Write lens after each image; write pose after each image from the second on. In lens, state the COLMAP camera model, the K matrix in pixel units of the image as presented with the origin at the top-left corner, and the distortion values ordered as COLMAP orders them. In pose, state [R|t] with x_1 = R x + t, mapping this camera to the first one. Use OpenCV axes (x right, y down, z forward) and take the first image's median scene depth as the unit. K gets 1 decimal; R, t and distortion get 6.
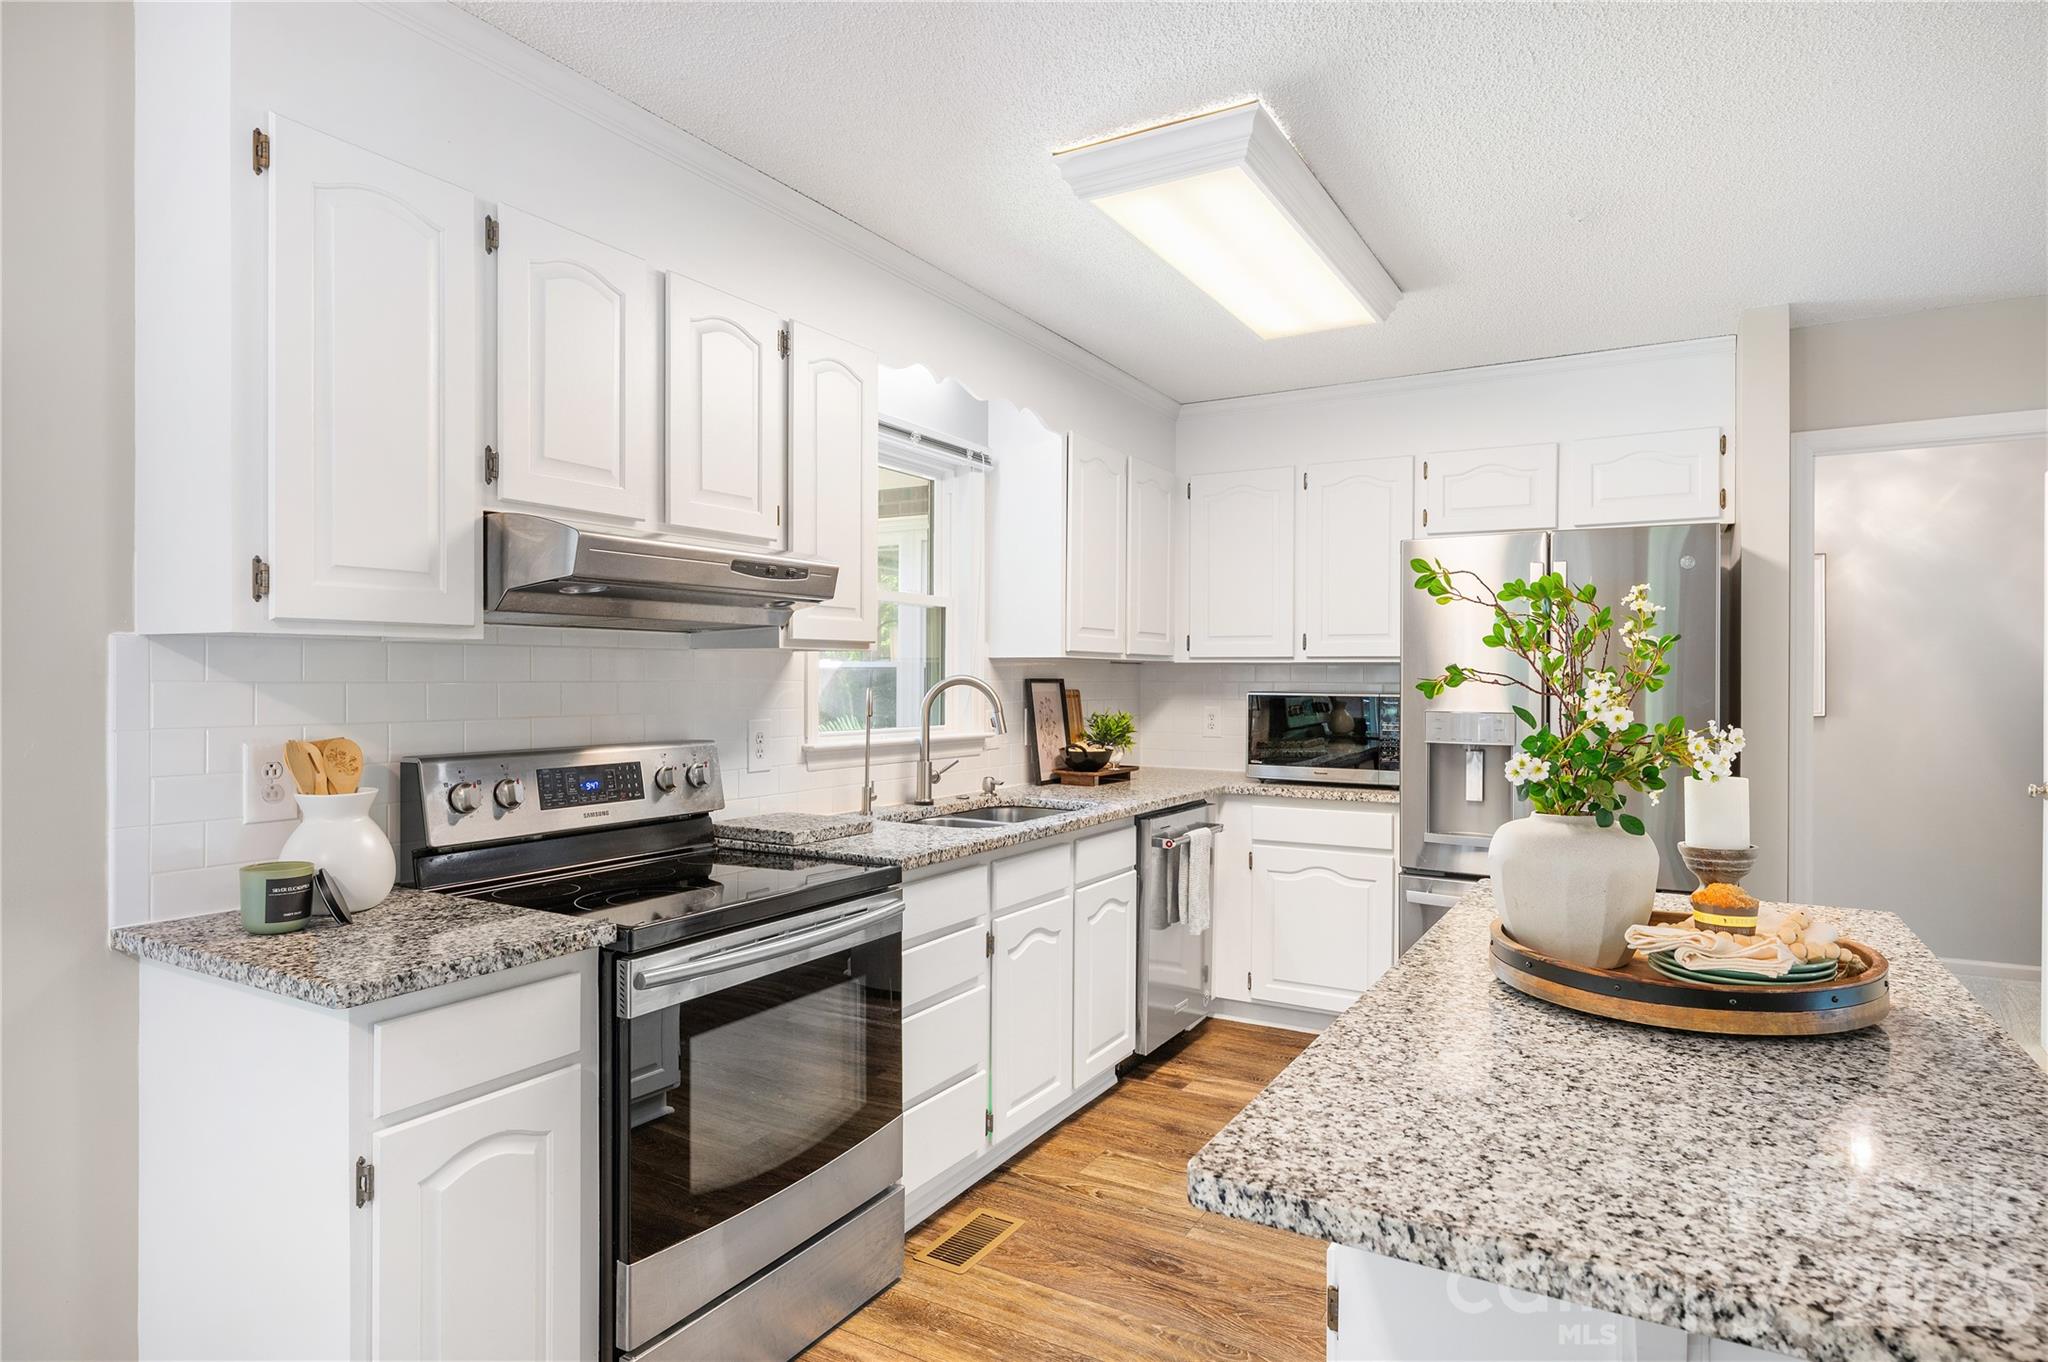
lens RADIAL K [[1112.4, 0, 1034.2], [0, 1112.4, 682.4], [0, 0, 1]] dist [-0.001831, -0.000149]
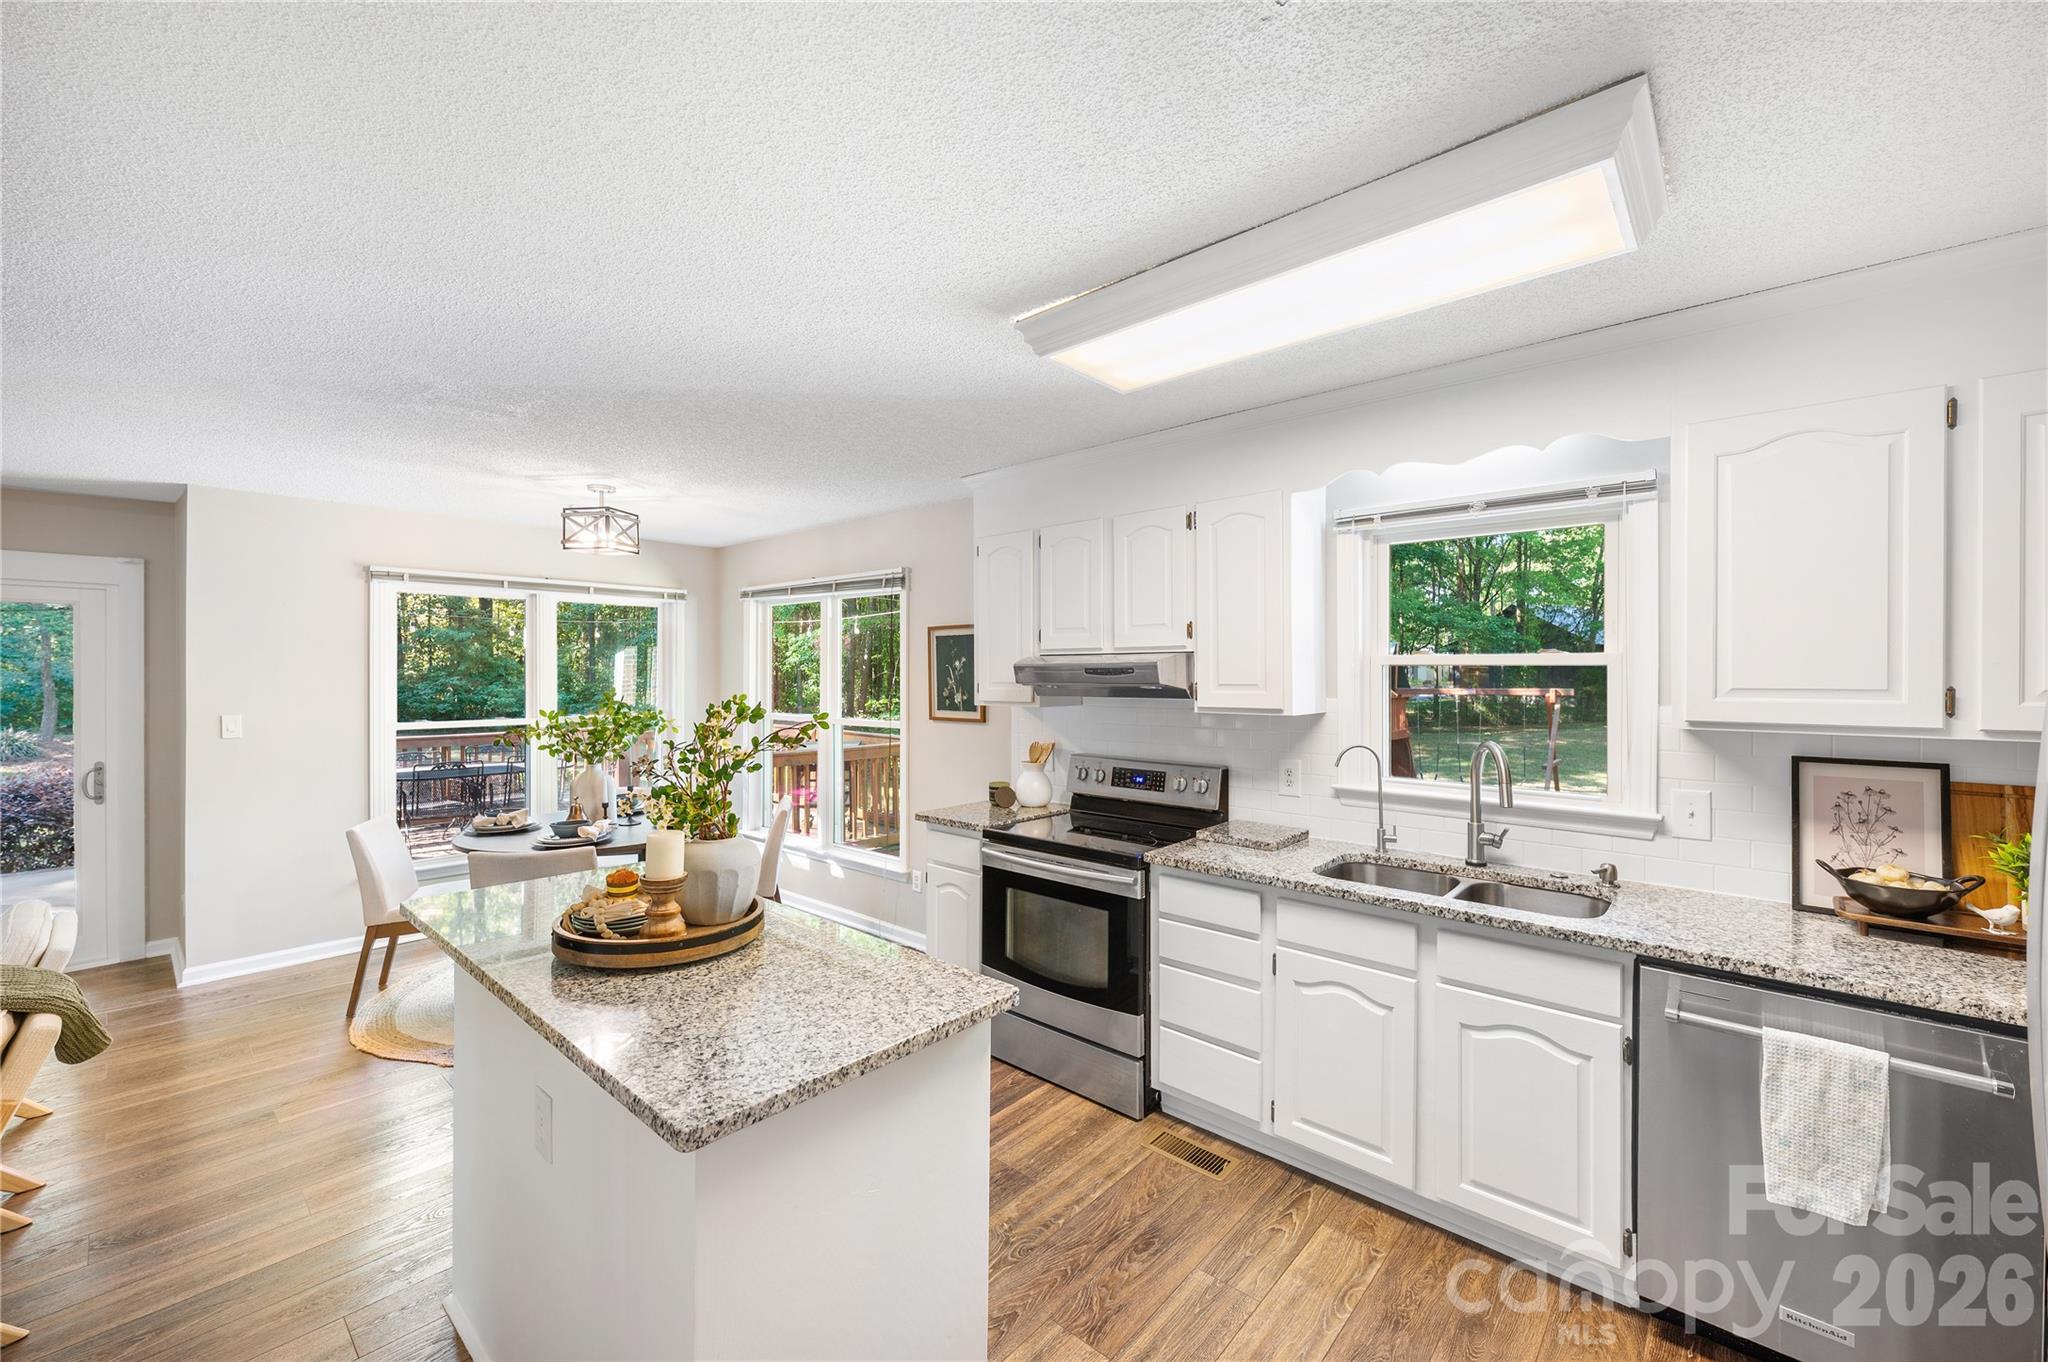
lens RADIAL K [[807.7, 0, 1036.4], [0, 807.7, 674.7], [0, 0, 1]] dist [-0.001560, -0.000147]
pose [[-0.191546, -0.001817, -0.981482, 0.840940], [-0.006709, 0.999977, -0.000542, -0.073503], [0.981461, 0.006481, -0.191554, 0.885517]]
